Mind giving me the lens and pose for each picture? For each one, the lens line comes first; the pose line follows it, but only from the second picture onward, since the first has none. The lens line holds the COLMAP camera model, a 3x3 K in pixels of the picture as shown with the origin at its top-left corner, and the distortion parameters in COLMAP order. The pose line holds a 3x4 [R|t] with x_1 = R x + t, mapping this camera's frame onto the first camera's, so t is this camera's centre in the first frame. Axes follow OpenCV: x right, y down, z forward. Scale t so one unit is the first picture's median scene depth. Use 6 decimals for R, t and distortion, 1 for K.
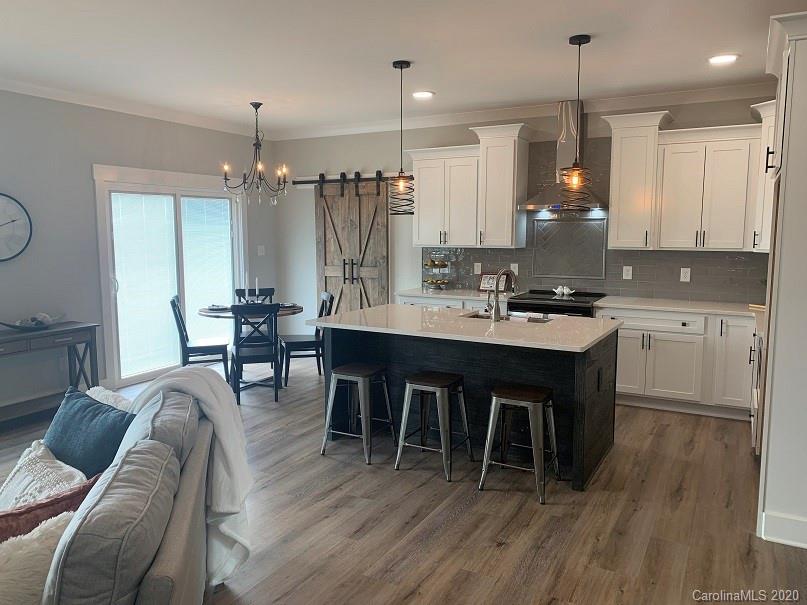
lens RADIAL K [[612.7, 0, 400.2], [0, 612.7, 298.1], [0, 0, 1]] dist [0.081943, -0.135732]
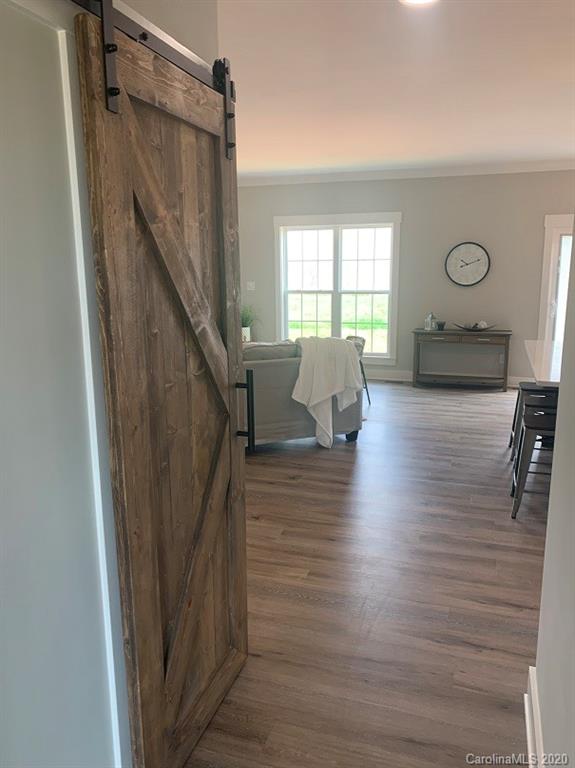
lens RADIAL K [[583.1, 0, 289.0], [0, 583.1, 375.6], [0, 0, 1]] dist [0.081943, -0.135732]
pose [[0.176858, 0.183387, -0.967001, 0.564598], [-0.103931, 0.980475, 0.166934, -0.026273], [0.978734, 0.070978, 0.192464, 0.191364]]
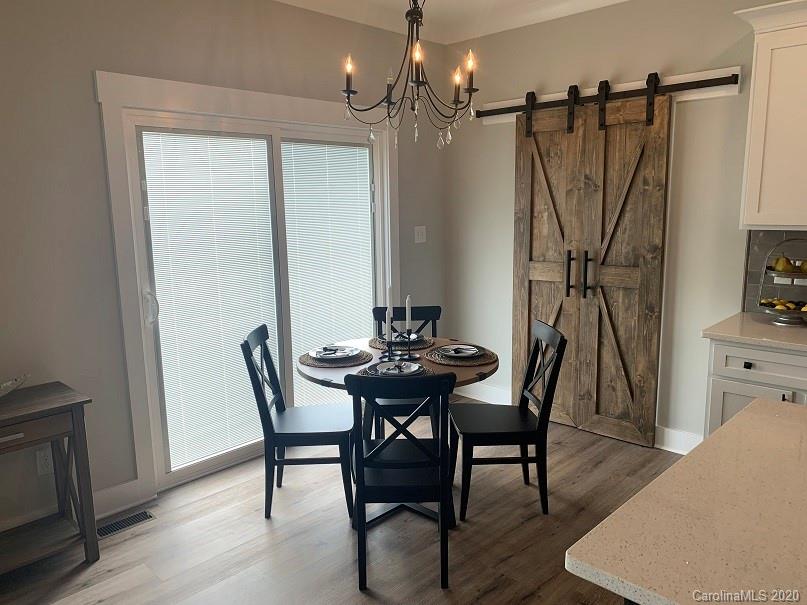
lens RADIAL K [[612.7, 0, 400.2], [0, 612.7, 298.1], [0, 0, 1]] dist [0.081943, -0.135732]
pose [[0.966008, 0.028997, -0.256879, -0.095595], [-0.016008, 0.998492, 0.052511, -0.048328], [0.258014, -0.046614, 0.965016, 0.444398]]
